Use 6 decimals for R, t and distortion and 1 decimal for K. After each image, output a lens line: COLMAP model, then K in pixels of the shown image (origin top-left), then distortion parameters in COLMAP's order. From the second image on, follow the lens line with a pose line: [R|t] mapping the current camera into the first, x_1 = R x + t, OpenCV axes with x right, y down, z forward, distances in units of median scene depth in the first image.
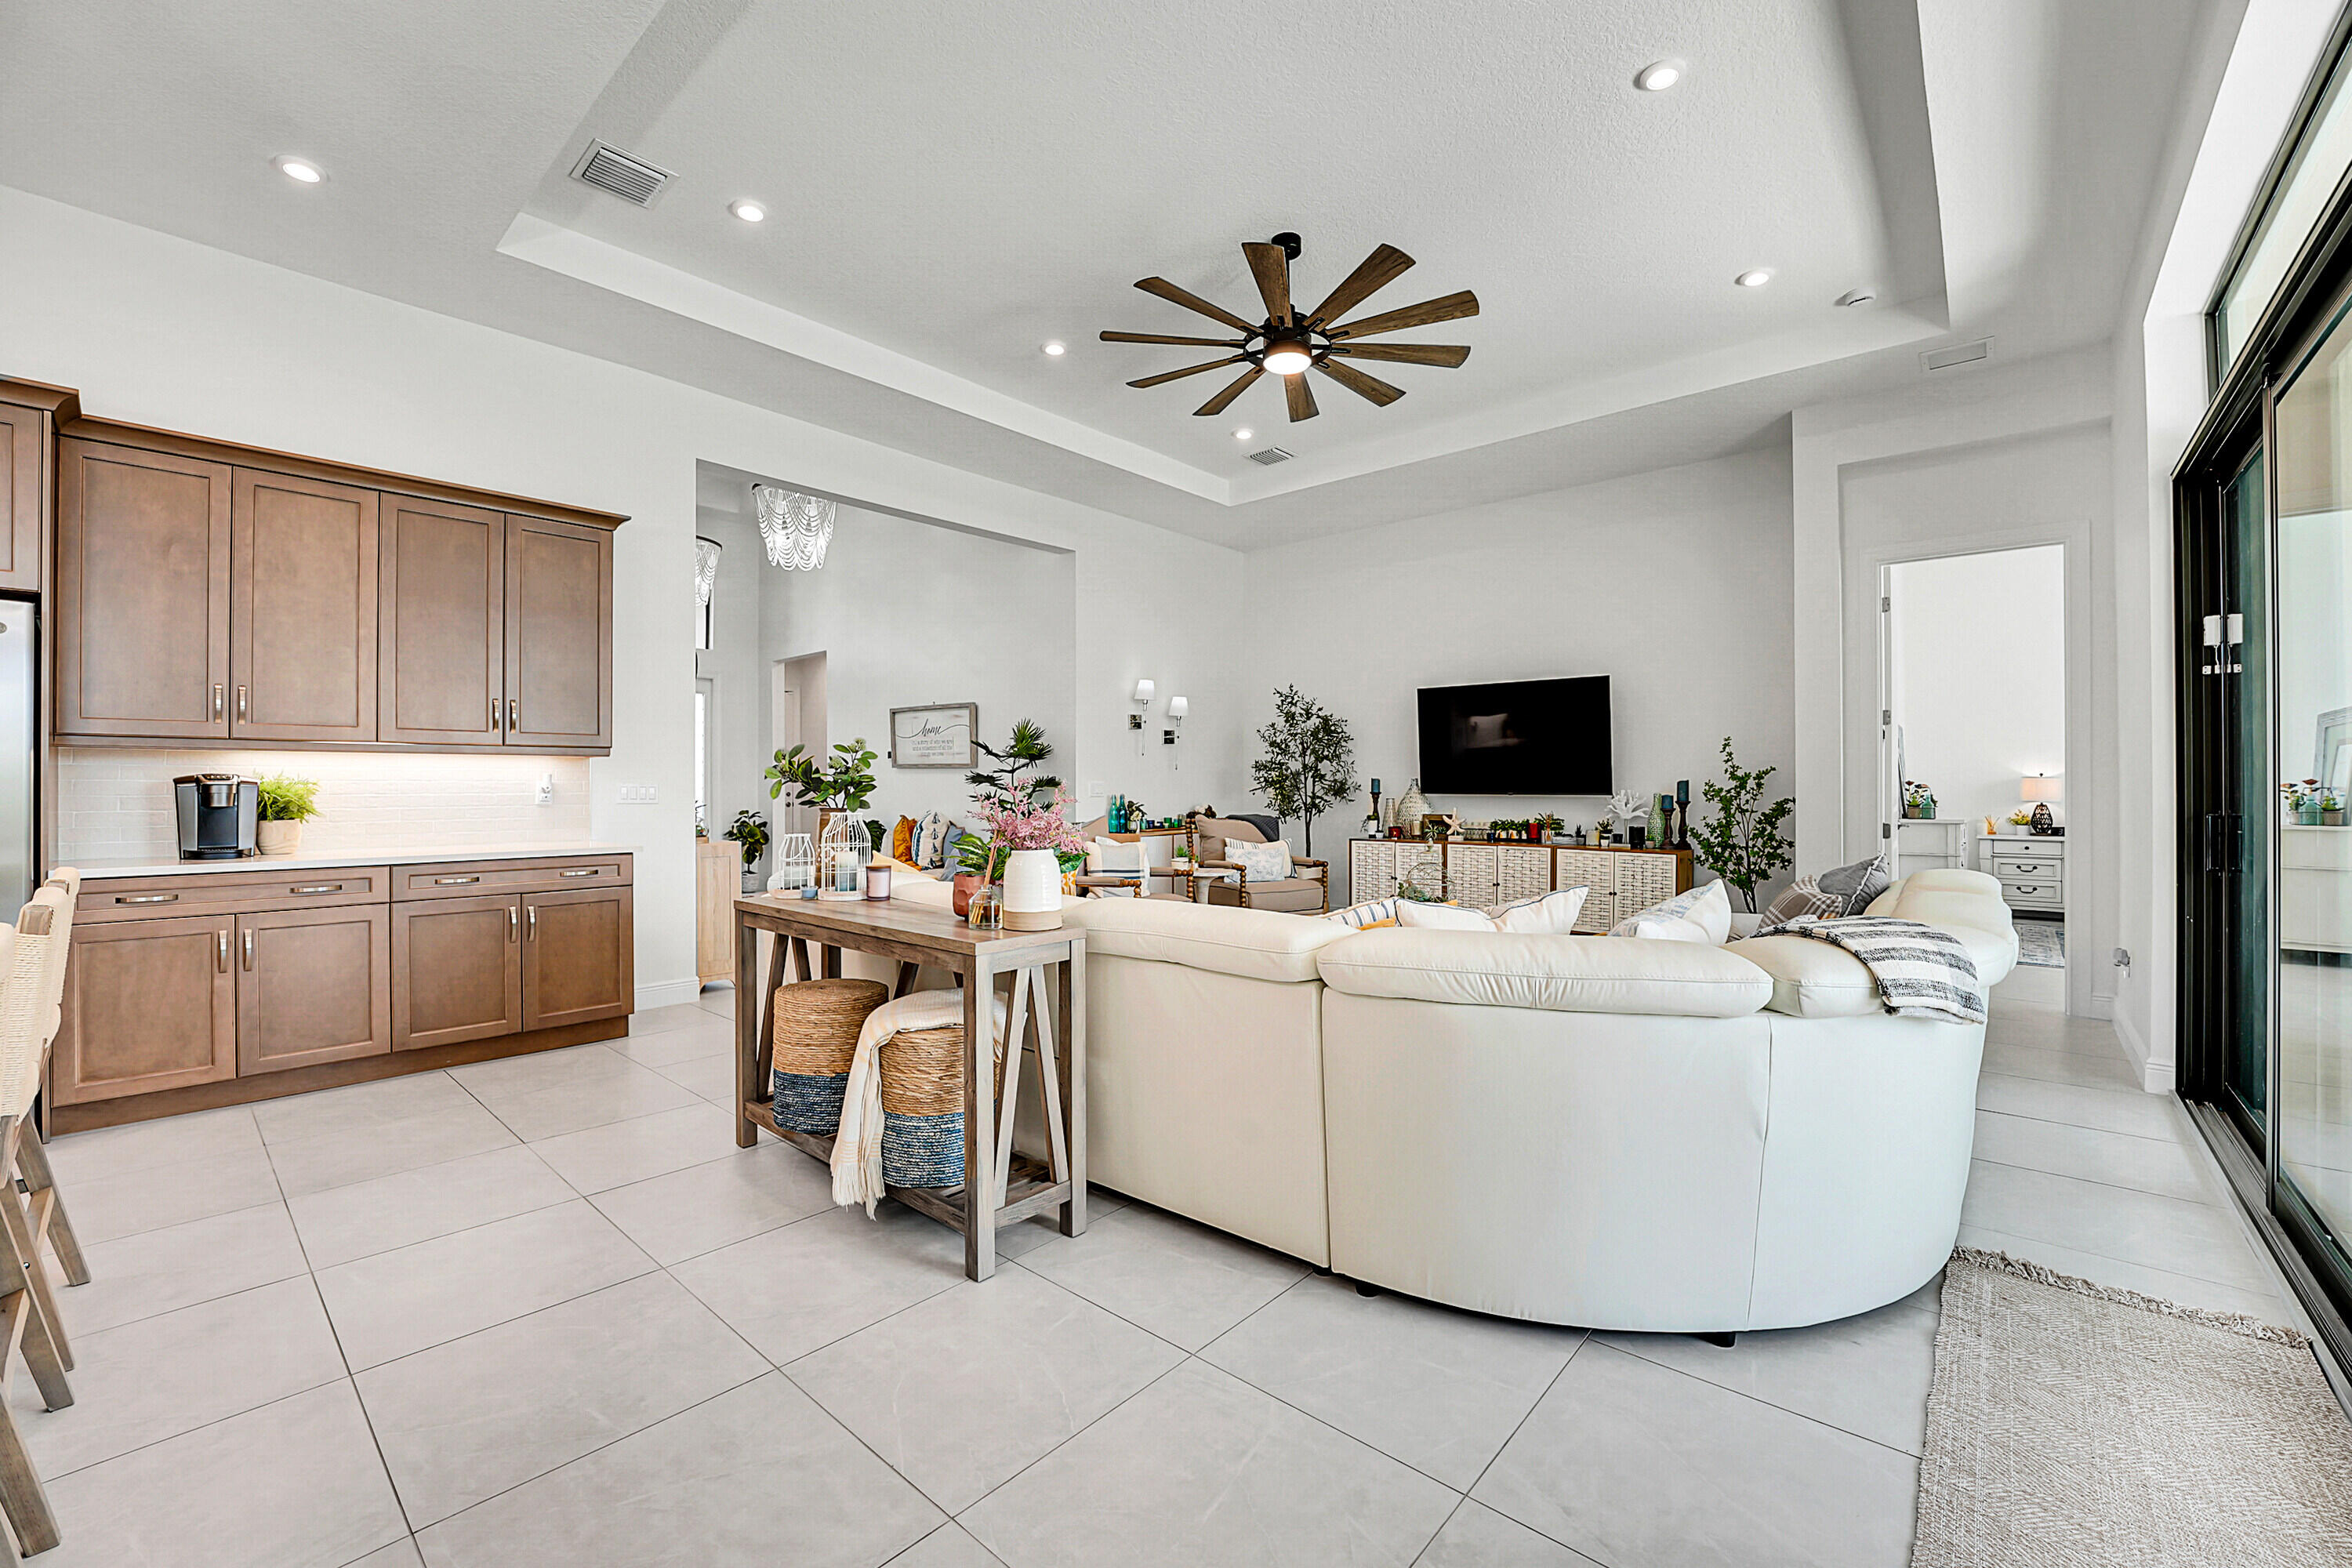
lens RADIAL K [[936.9, 0, 1176.0], [0, 936.9, 784.0], [0, 0, 1]] dist [-0.041808, 0.005958]
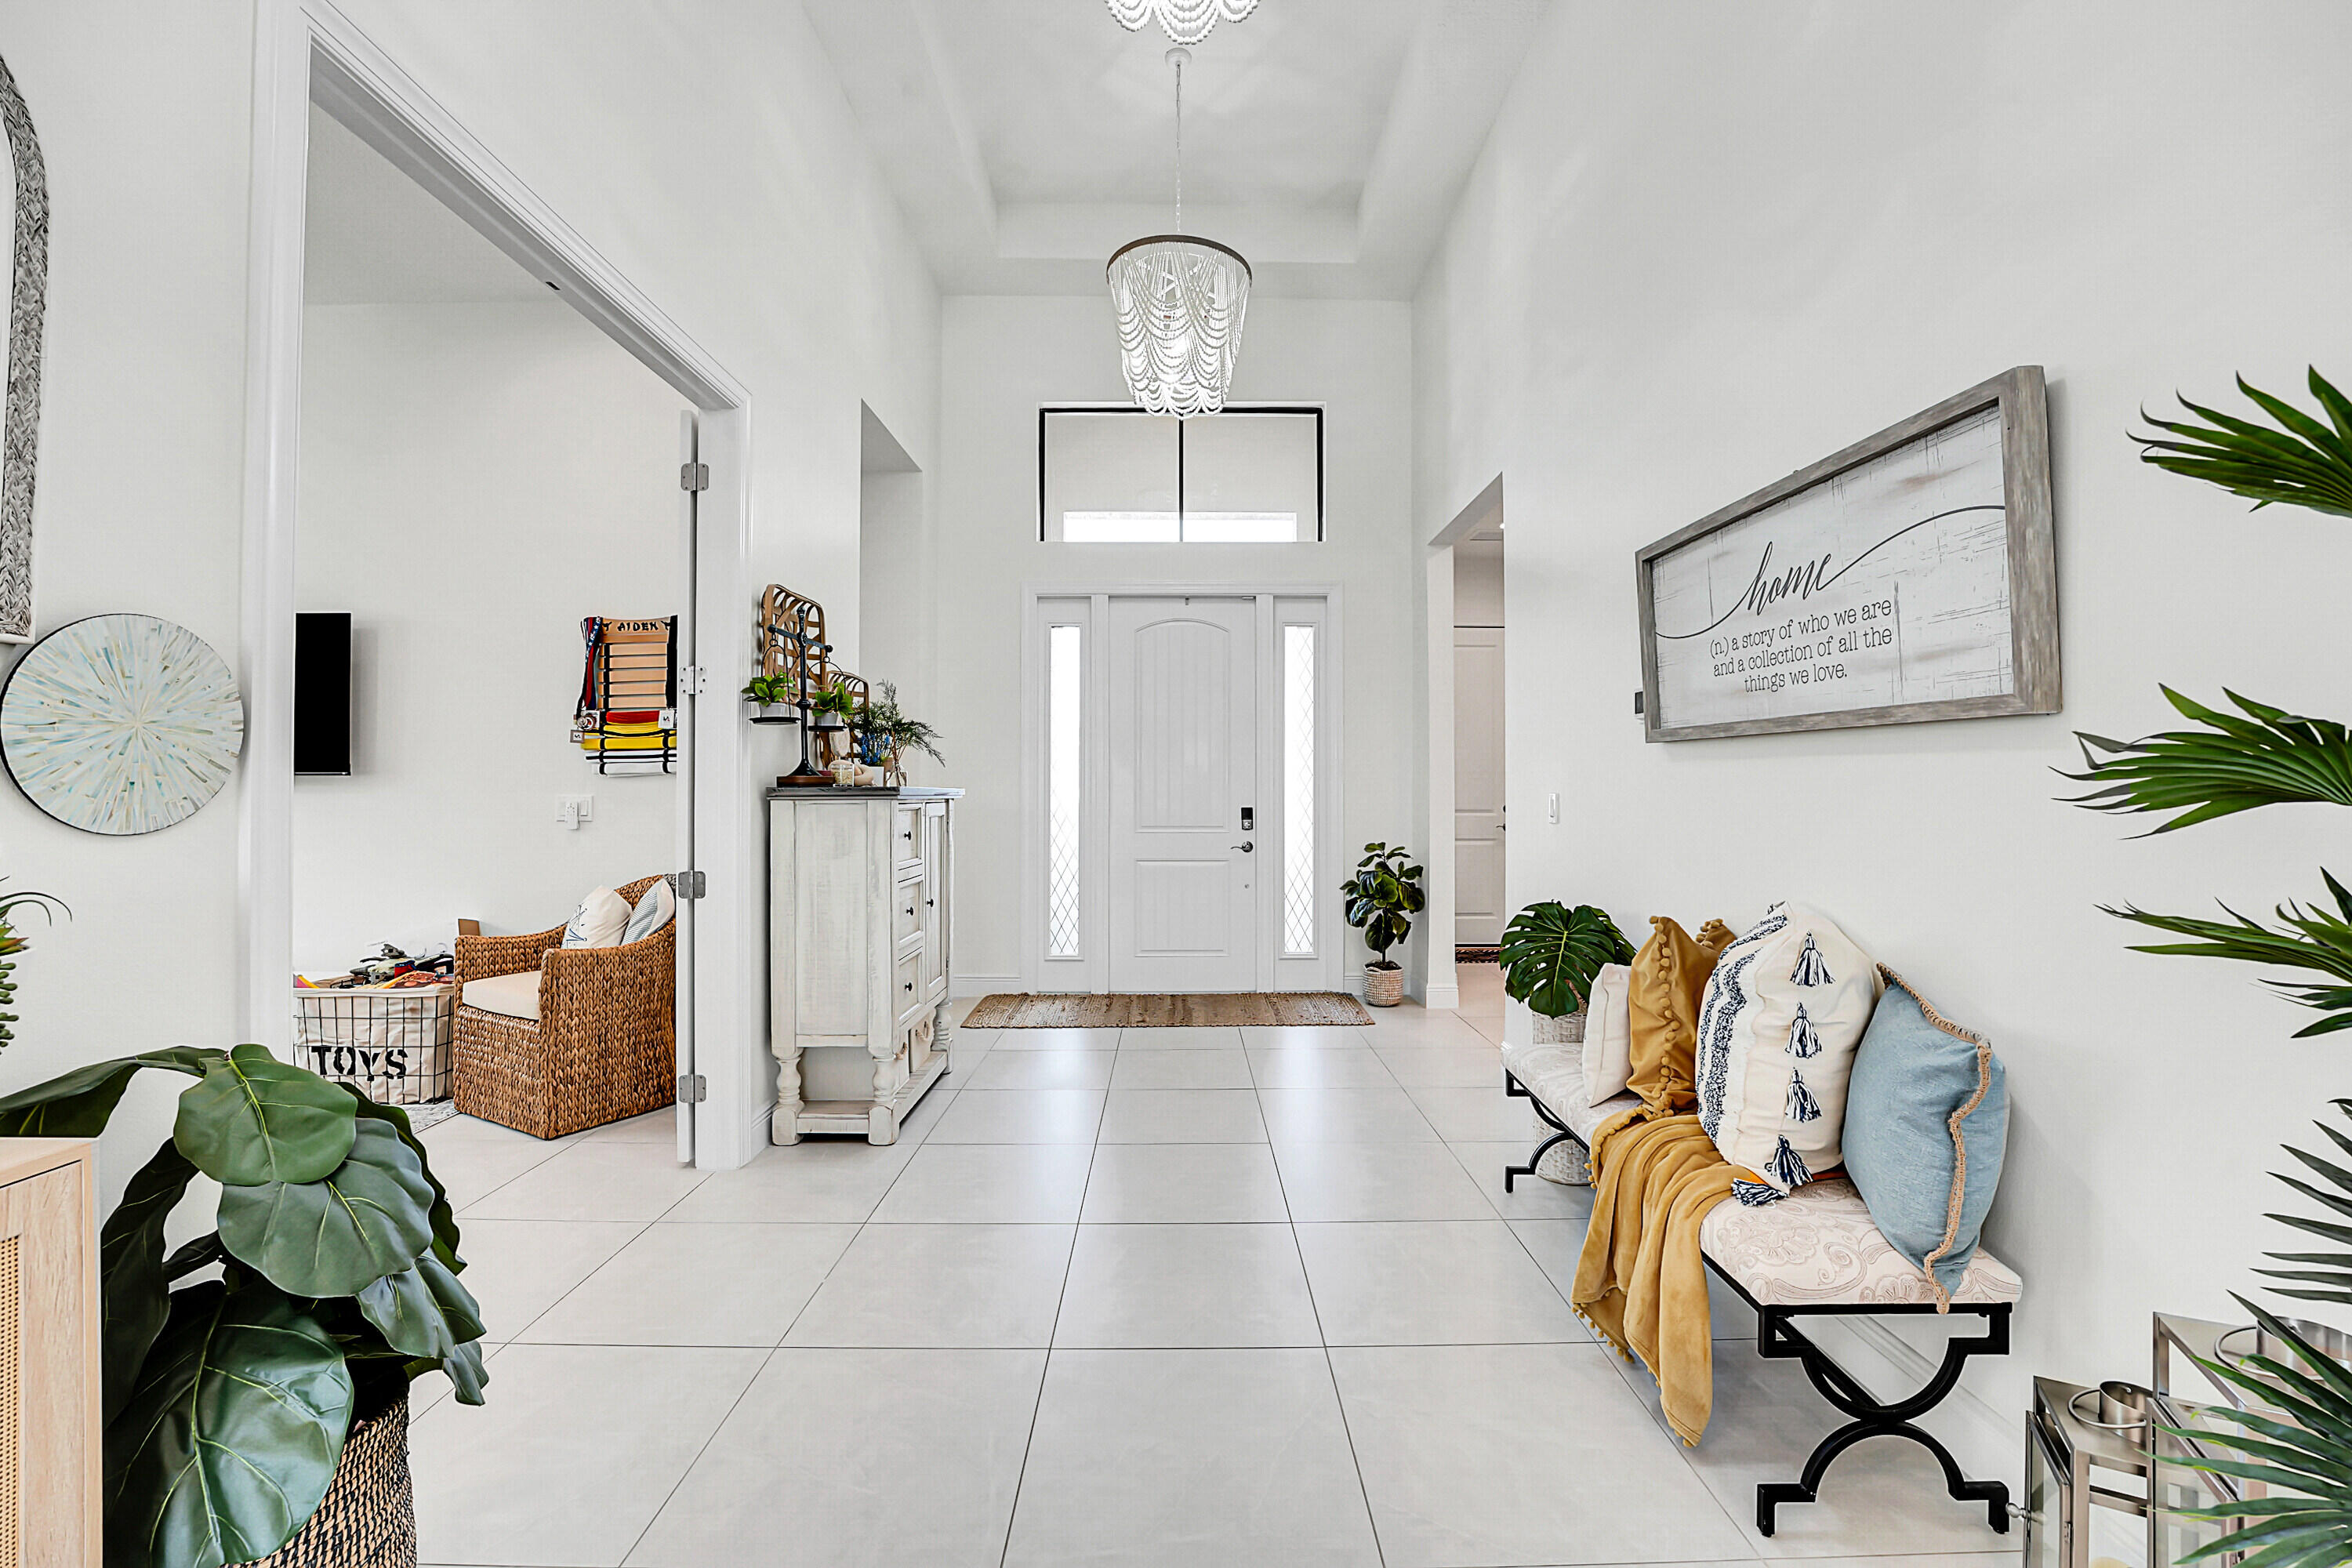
lens RADIAL K [[944.5, 0, 1187.5], [0, 944.5, 781.2], [0, 0, 1]] dist [-0.028665, -0.000138]
pose [[0.666748, -0.004459, -0.745270, -0.408204], [0.000960, 0.999986, -0.005124, -0.007131], [0.745283, 0.002701, 0.666743, 1.590436]]
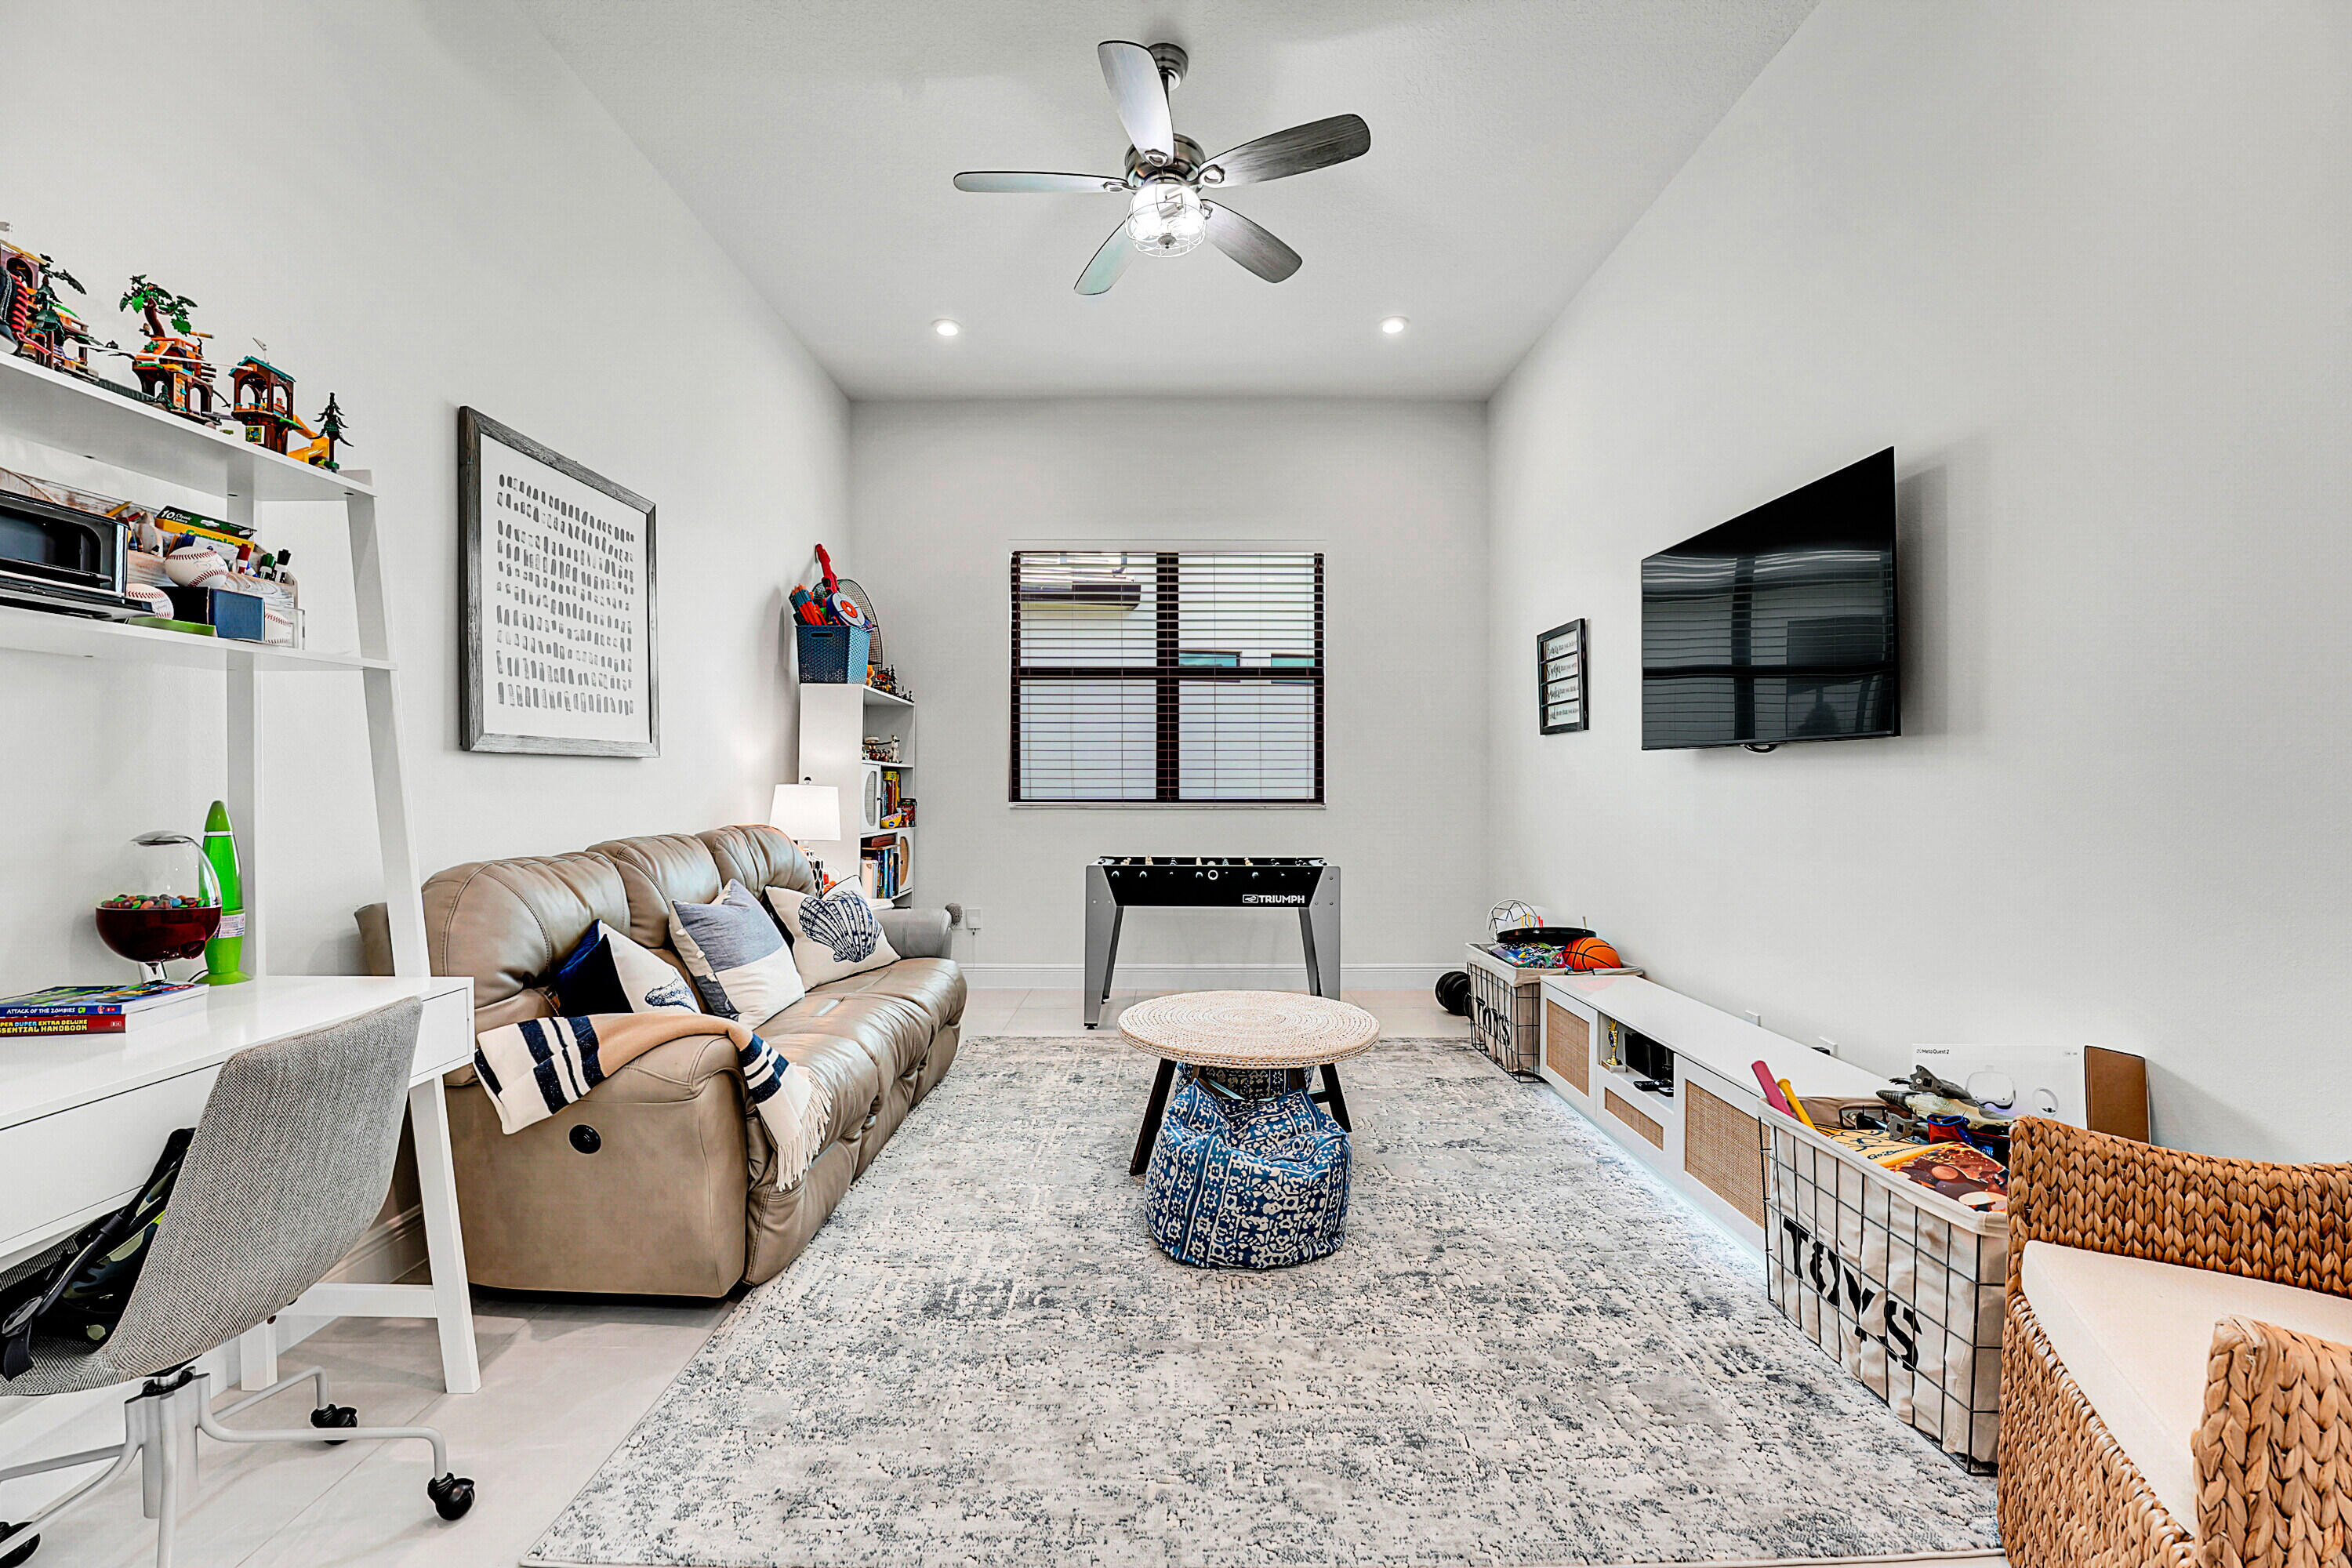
lens RADIAL K [[936.9, 0, 1176.0], [0, 936.9, 784.0], [0, 0, 1]] dist [-0.041808, 0.005958]
pose [[-0.752170, -0.001136, -0.658968, -1.094215], [0.003770, 0.999975, -0.006026, 0.011359], [0.658959, -0.007017, -0.752146, 1.714776]]
